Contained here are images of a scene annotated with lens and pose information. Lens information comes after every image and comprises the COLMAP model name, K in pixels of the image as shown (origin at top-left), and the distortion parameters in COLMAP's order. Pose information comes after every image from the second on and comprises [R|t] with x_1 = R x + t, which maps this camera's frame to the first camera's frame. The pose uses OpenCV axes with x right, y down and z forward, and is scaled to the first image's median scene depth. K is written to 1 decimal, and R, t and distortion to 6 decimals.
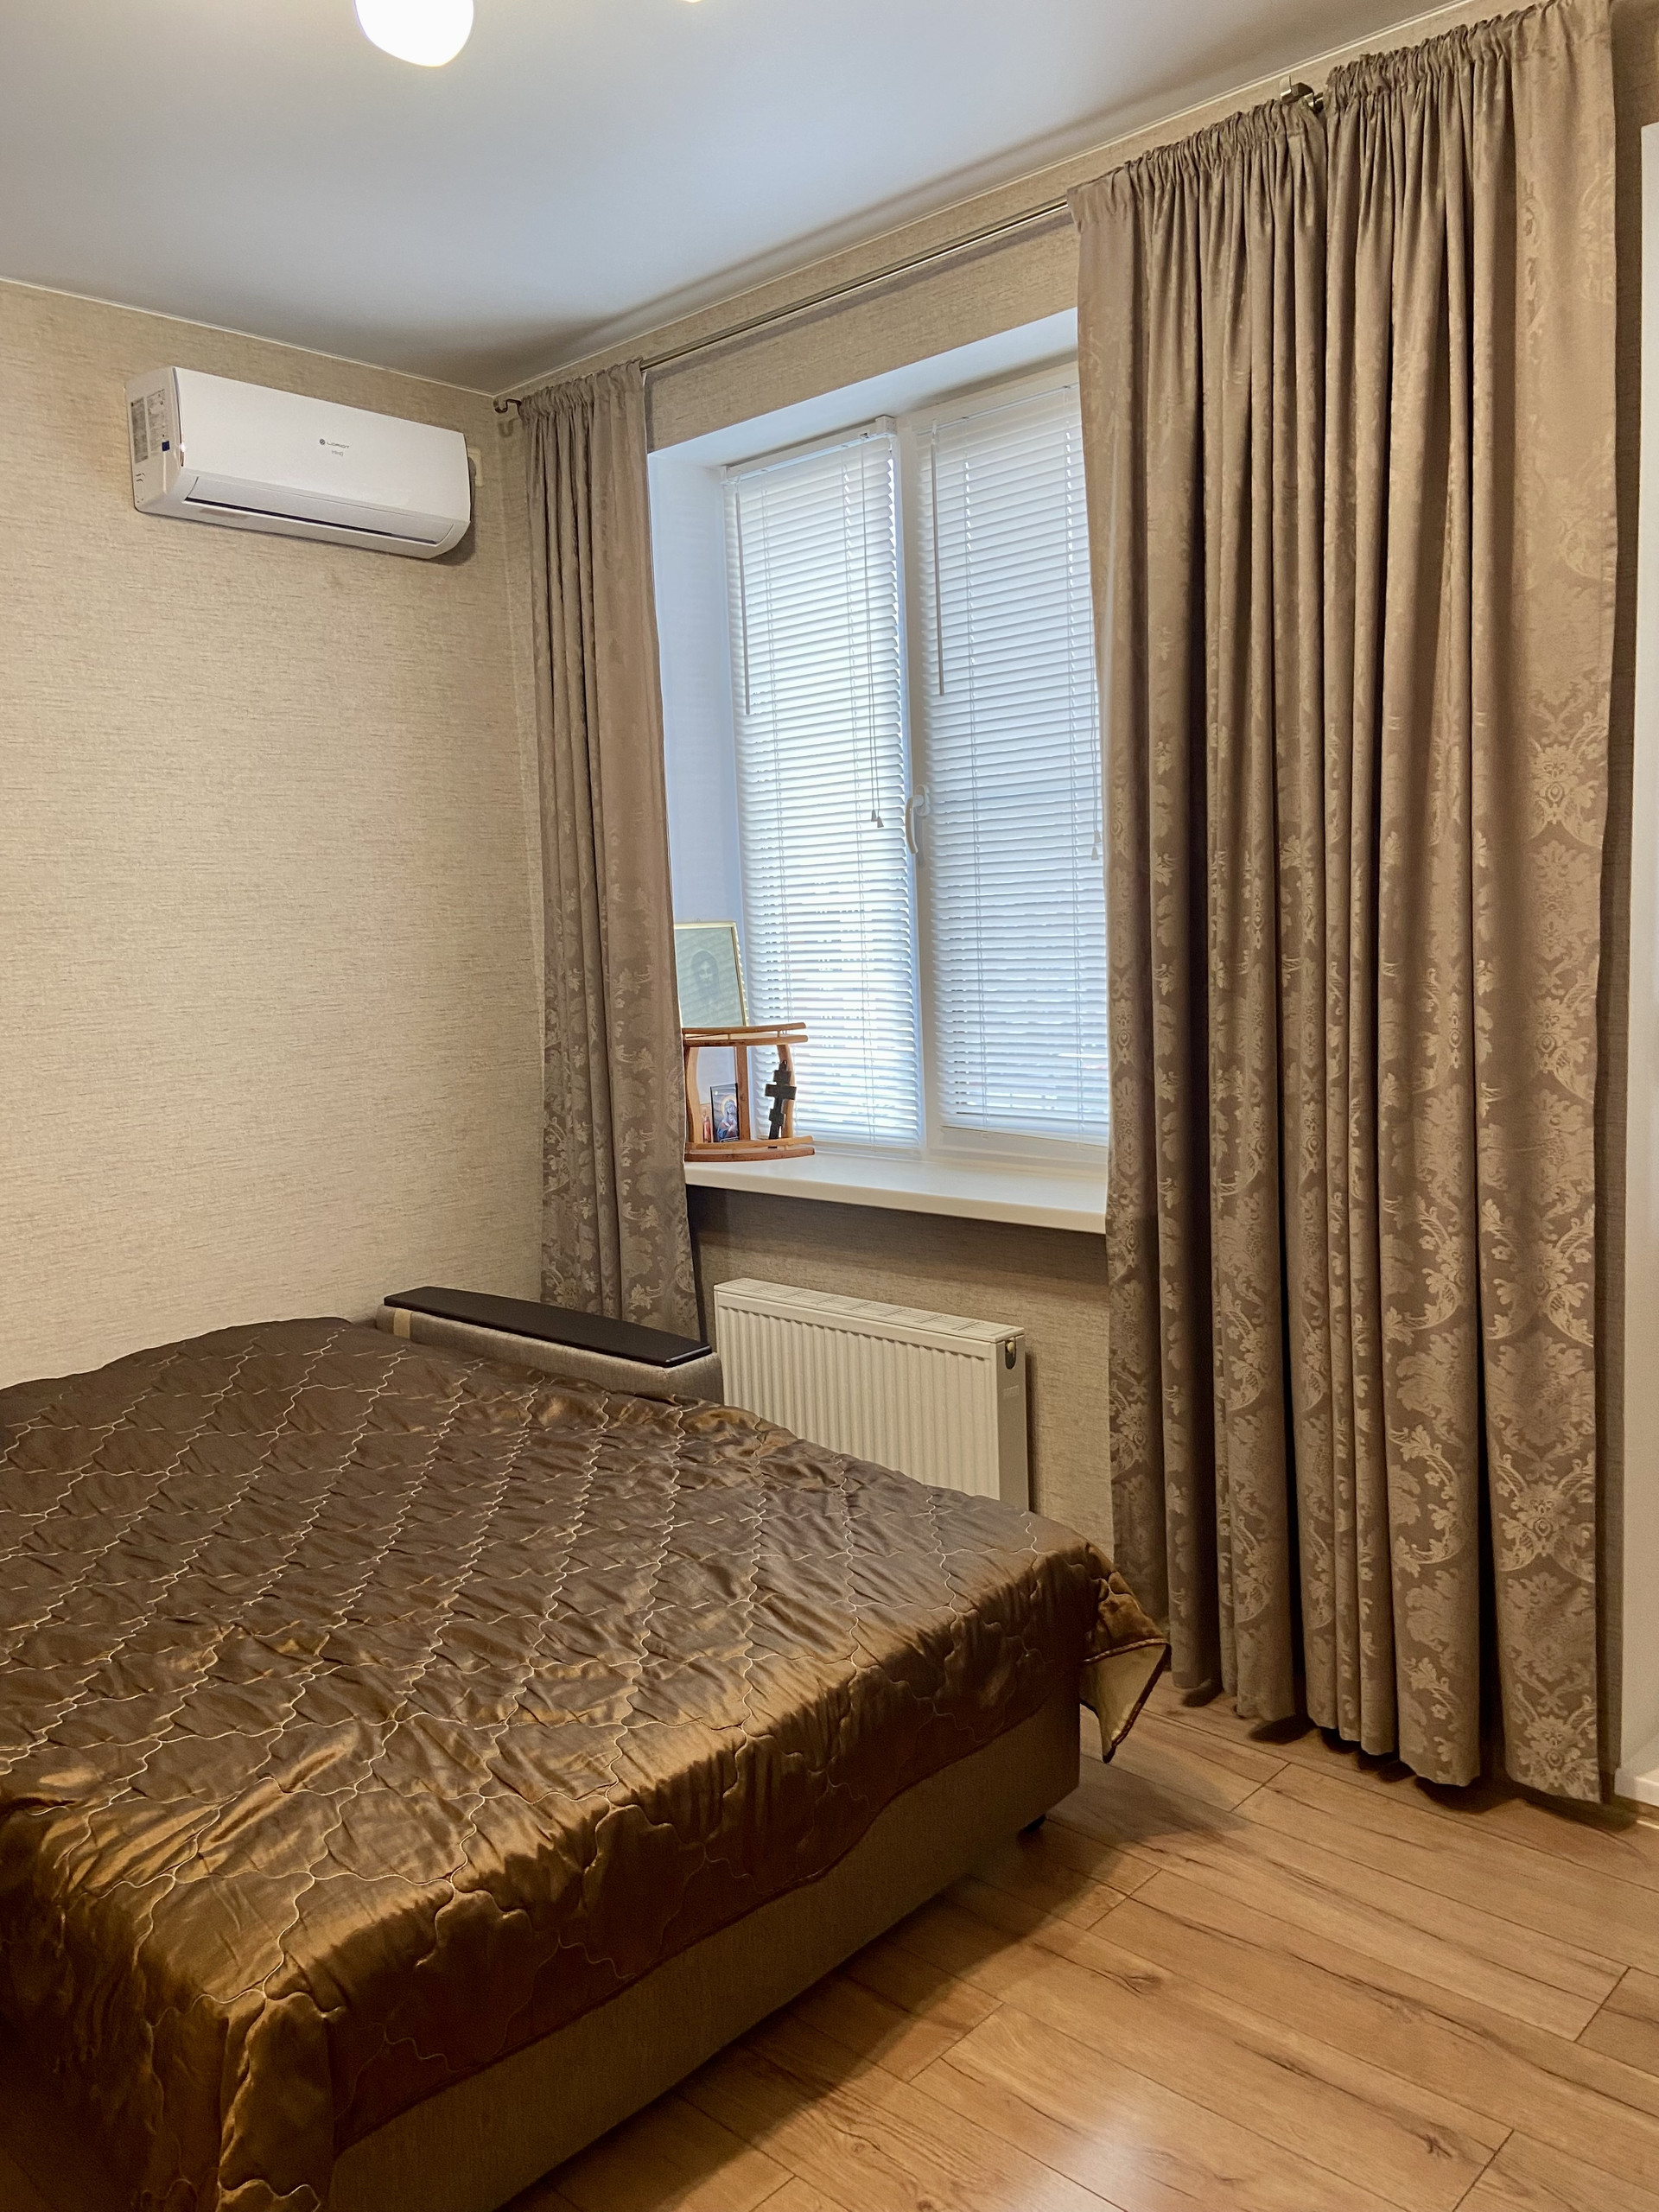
lens RADIAL K [[1667.6, 0, 842.6], [0, 1667.6, 1101.5], [0, 0, 1]] dist [0.121669, -0.149865]
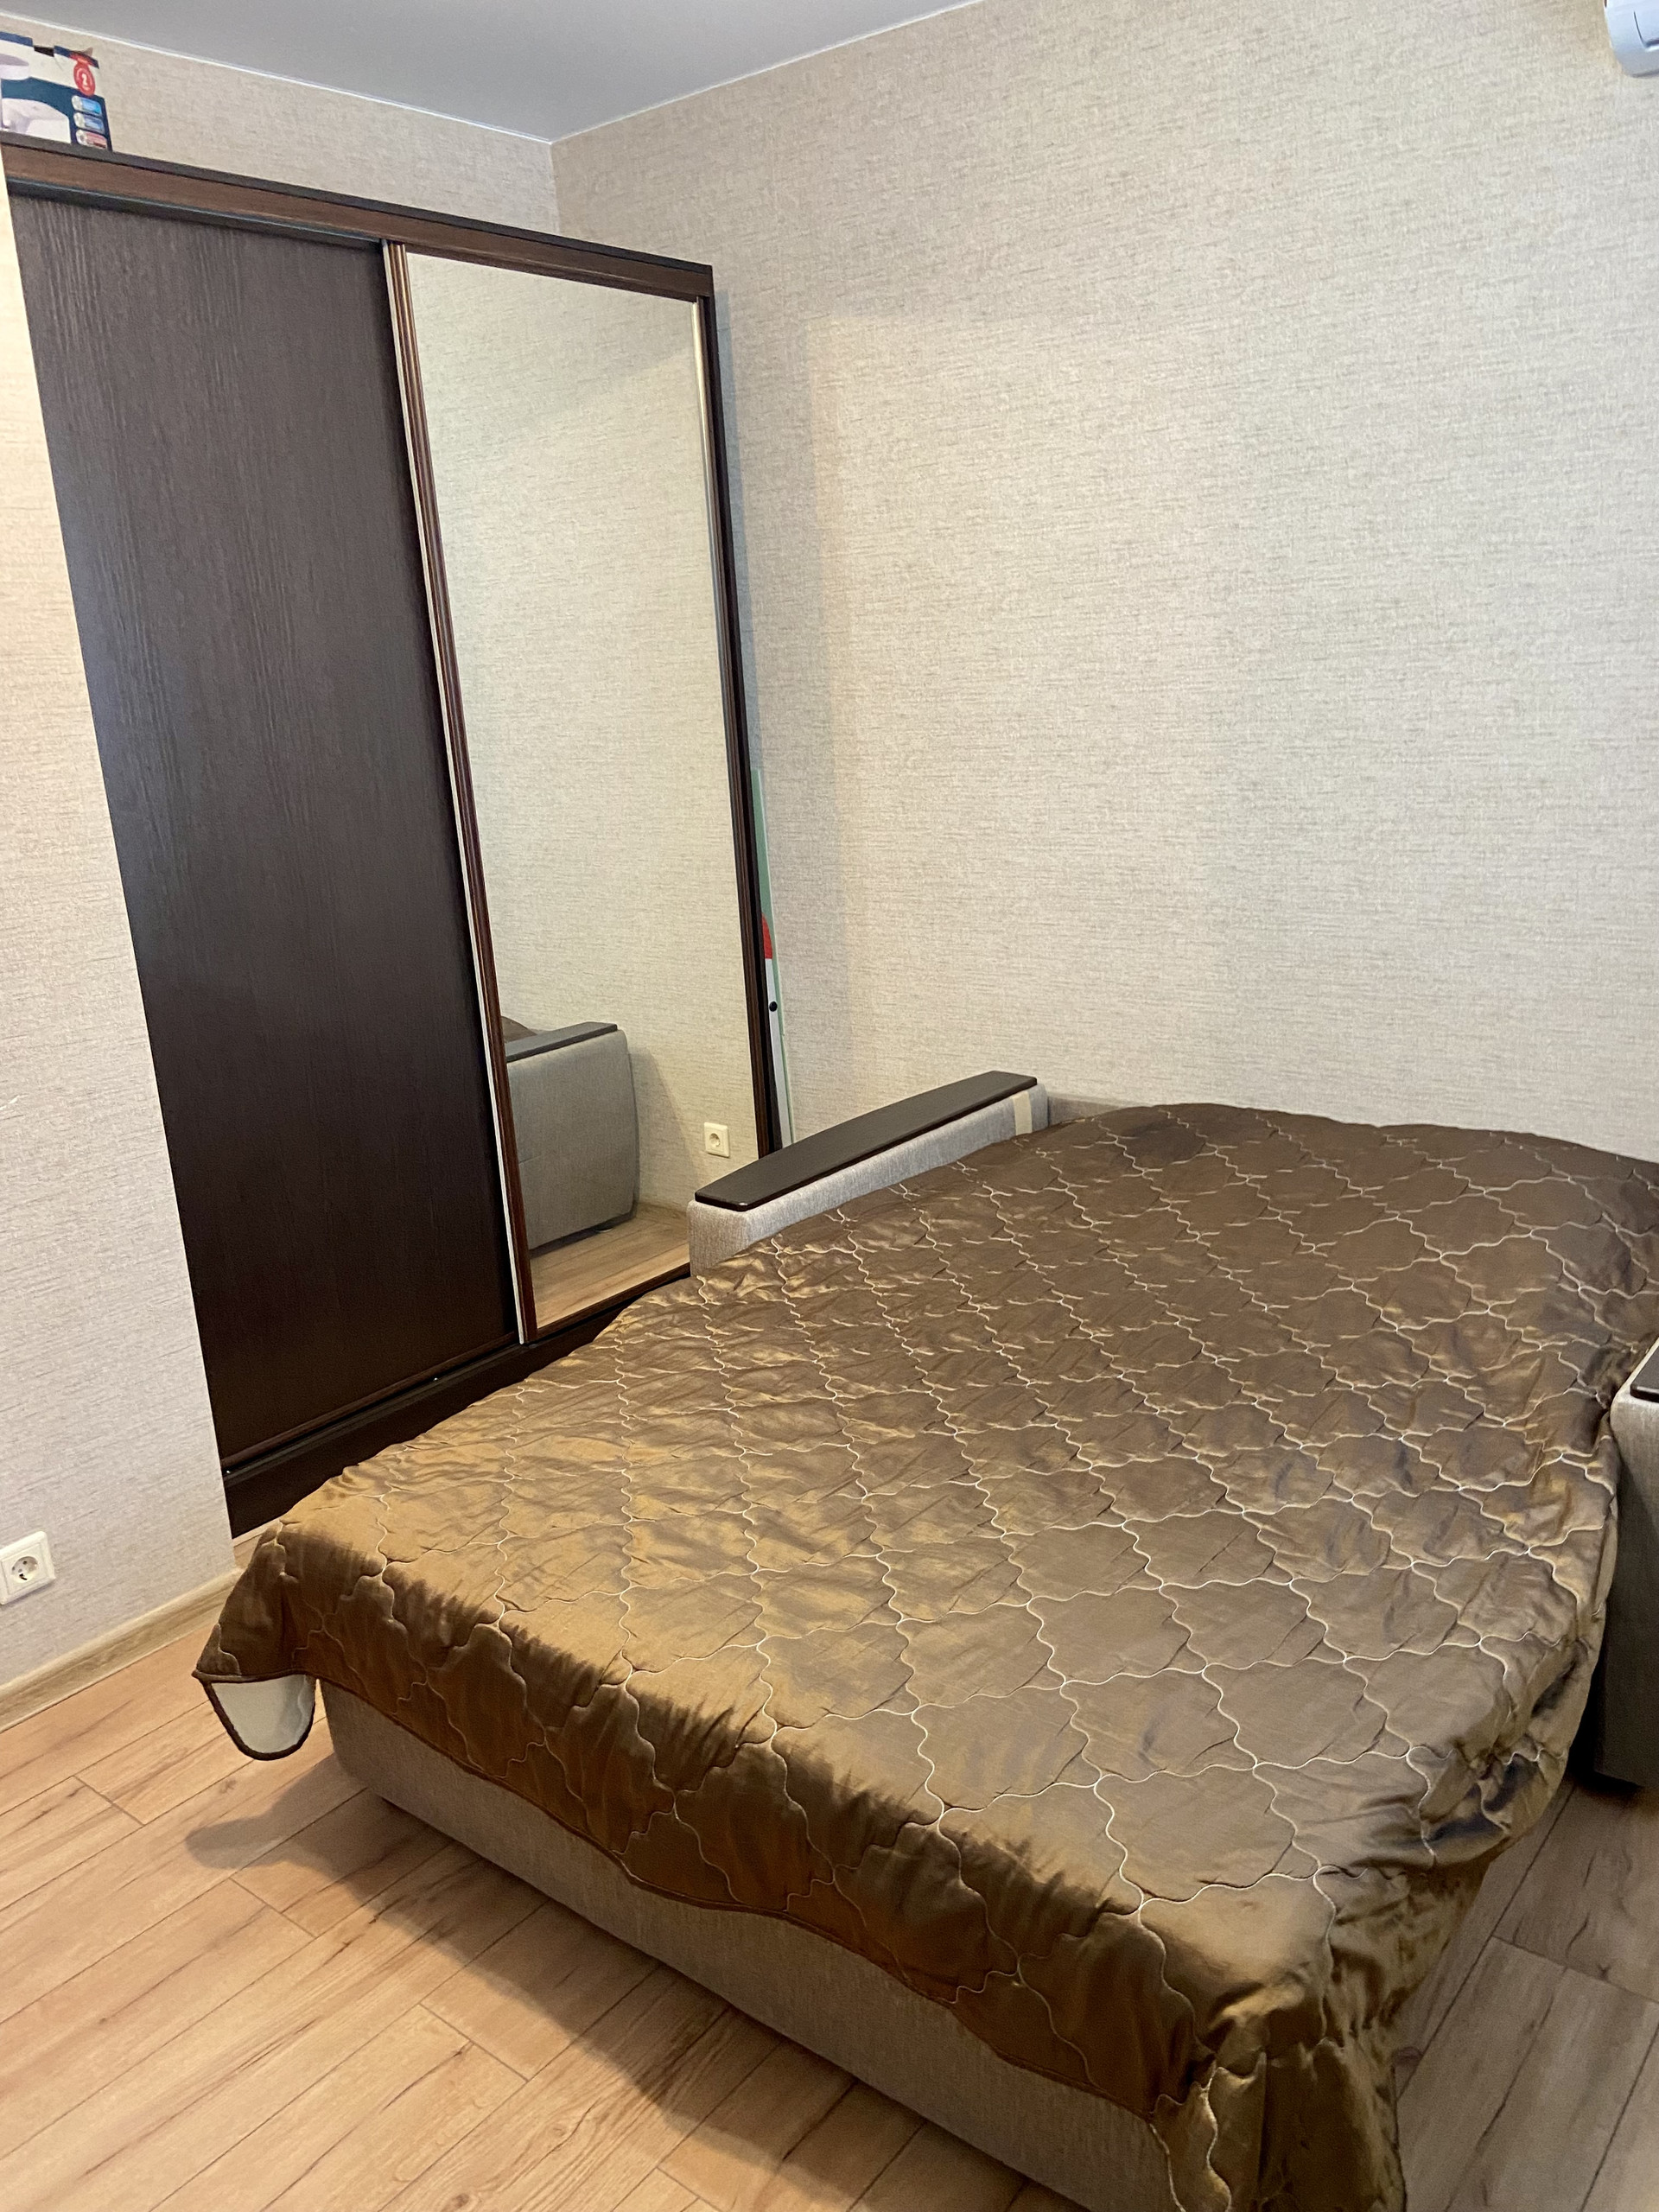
lens RADIAL K [[1667.6, 0, 842.6], [0, 1667.6, 1101.5], [0, 0, 1]] dist [0.121669, -0.149865]
pose [[0.106805, 0.287114, -0.951923, 0.680772], [-0.061847, 0.957464, 0.281846, -0.166572], [0.992355, 0.028771, 0.120019, 0.949058]]
